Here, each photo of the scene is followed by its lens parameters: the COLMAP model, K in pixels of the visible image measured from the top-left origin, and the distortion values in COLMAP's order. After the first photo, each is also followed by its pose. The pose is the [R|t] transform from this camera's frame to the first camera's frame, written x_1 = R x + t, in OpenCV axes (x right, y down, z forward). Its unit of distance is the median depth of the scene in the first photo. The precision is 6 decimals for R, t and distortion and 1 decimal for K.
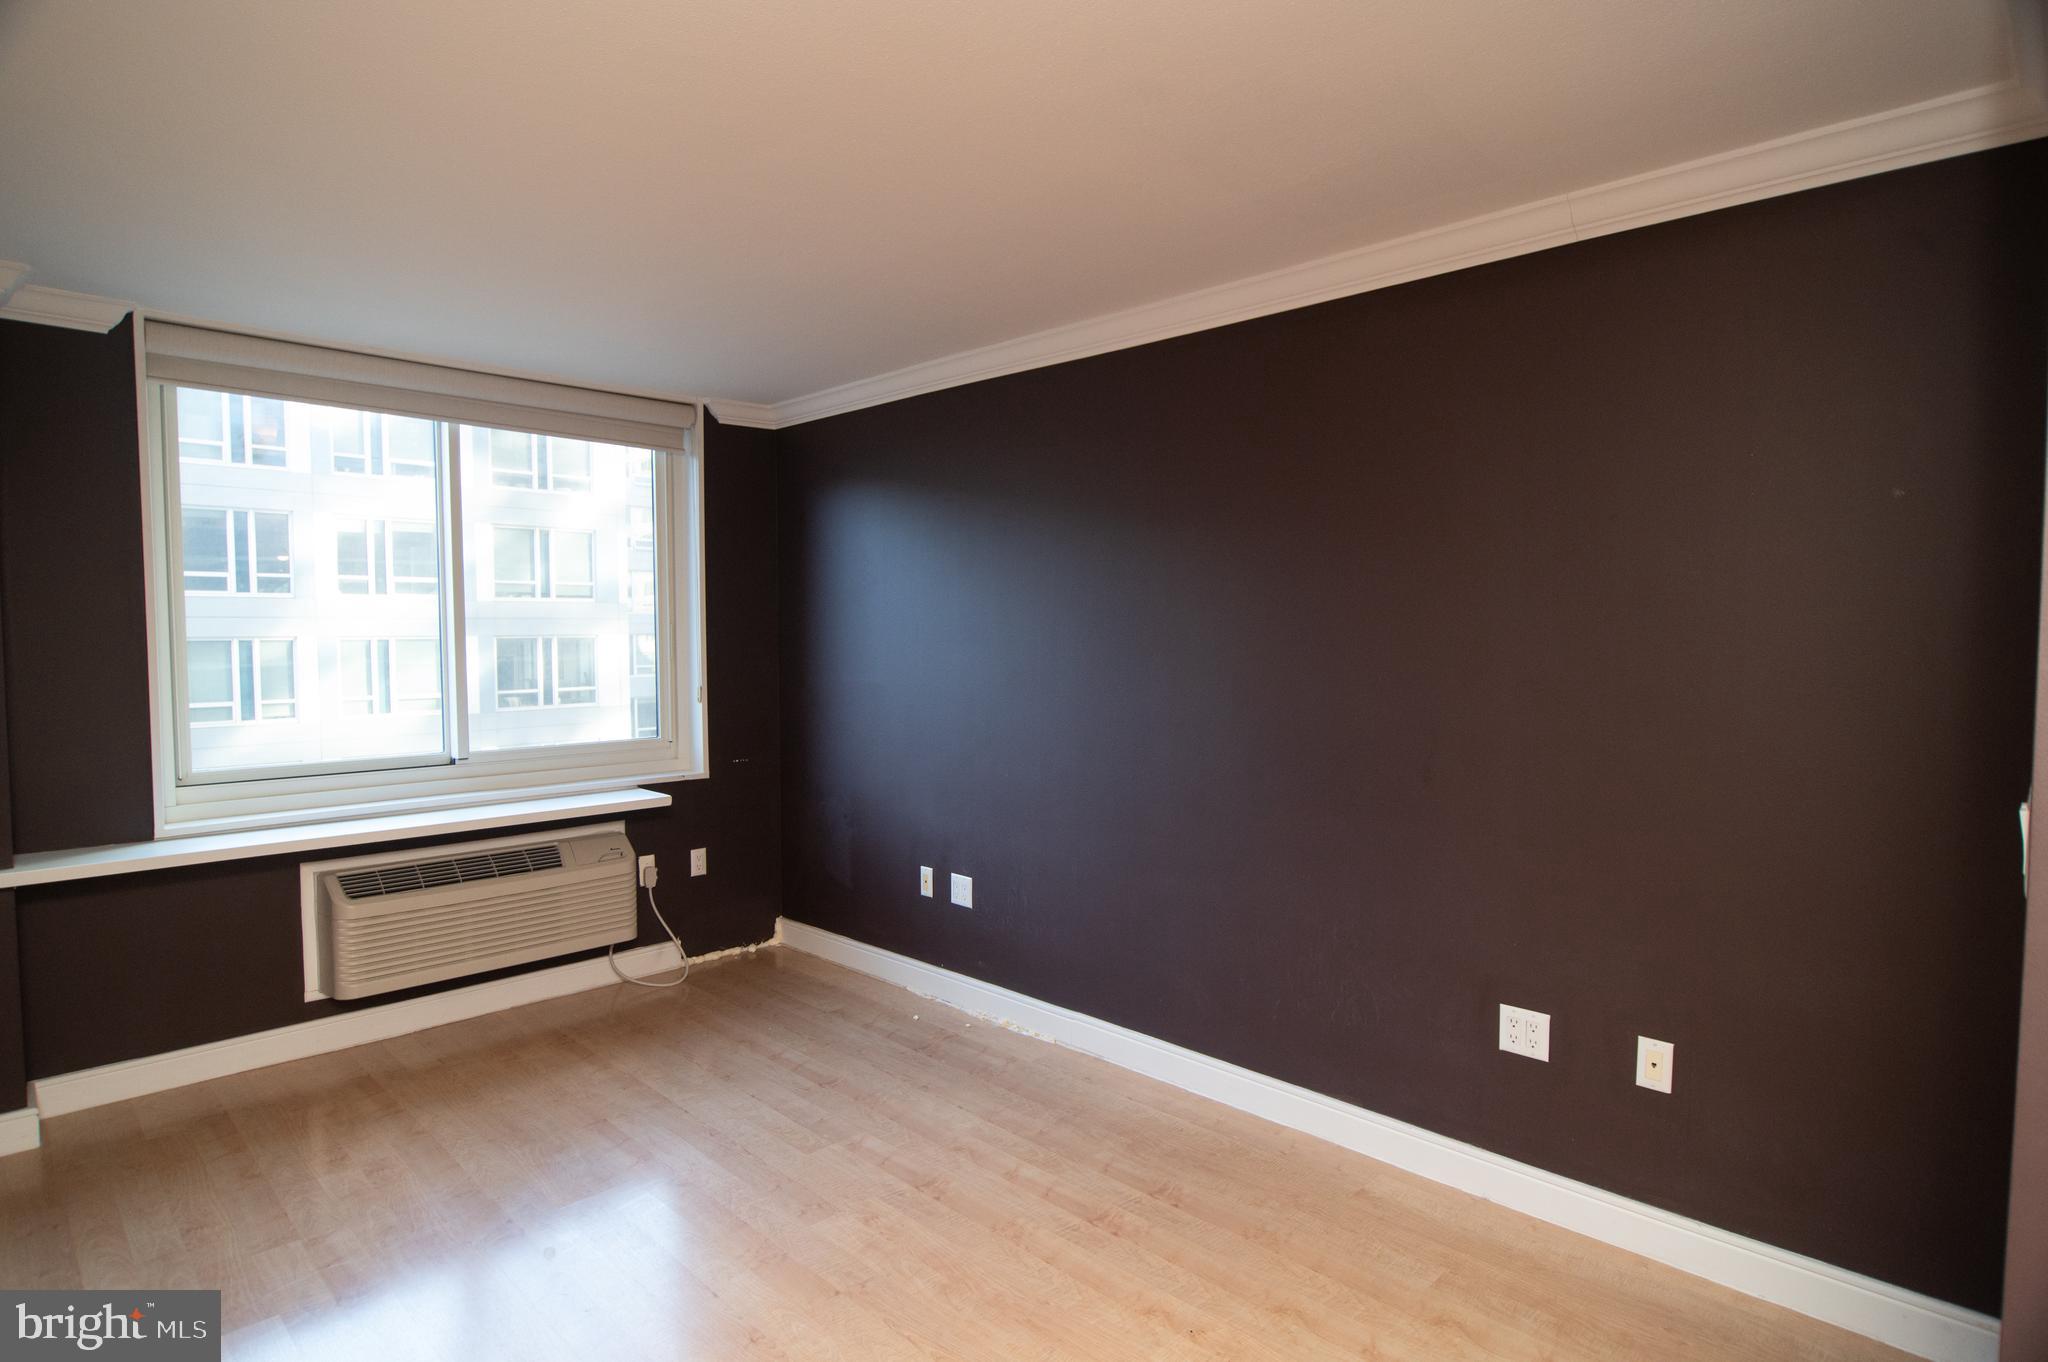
lens RADIAL K [[1087.6, 0, 1030.5], [0, 1087.6, 675.6], [0, 0, 1]] dist [0.002554, -0.012113]
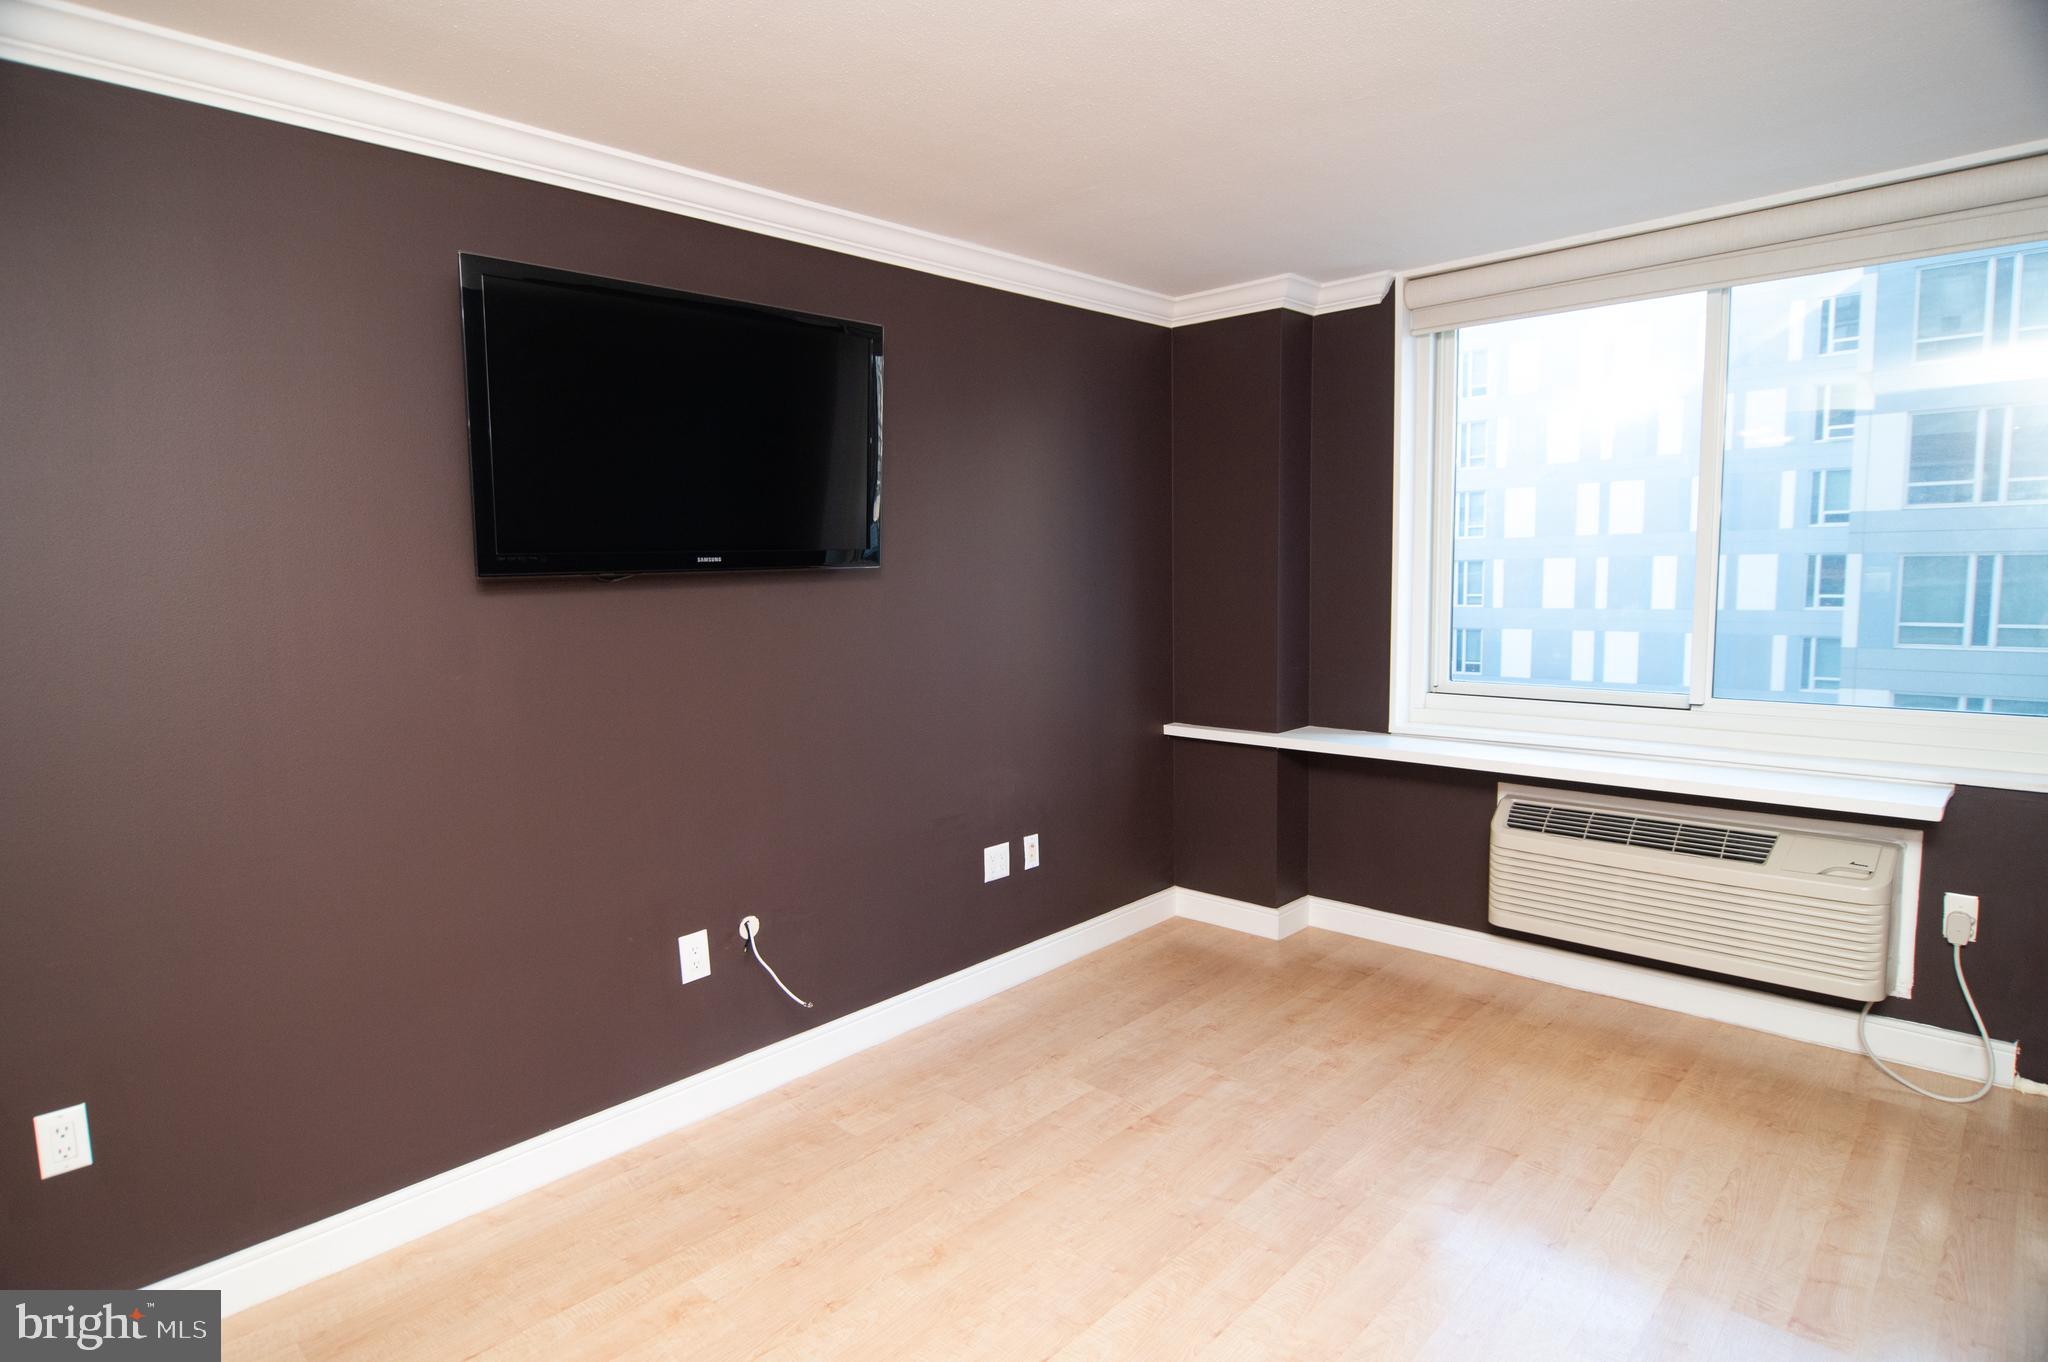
lens RADIAL K [[1086.1, 0, 1027.0], [0, 1086.1, 685.5], [0, 0, 1]] dist [0.002165, -0.011850]
pose [[0.007767, 0.109008, -0.994011, 0.335108], [-0.020317, 0.993853, 0.108832, -0.020628], [0.999763, 0.019350, 0.009934, 0.548592]]
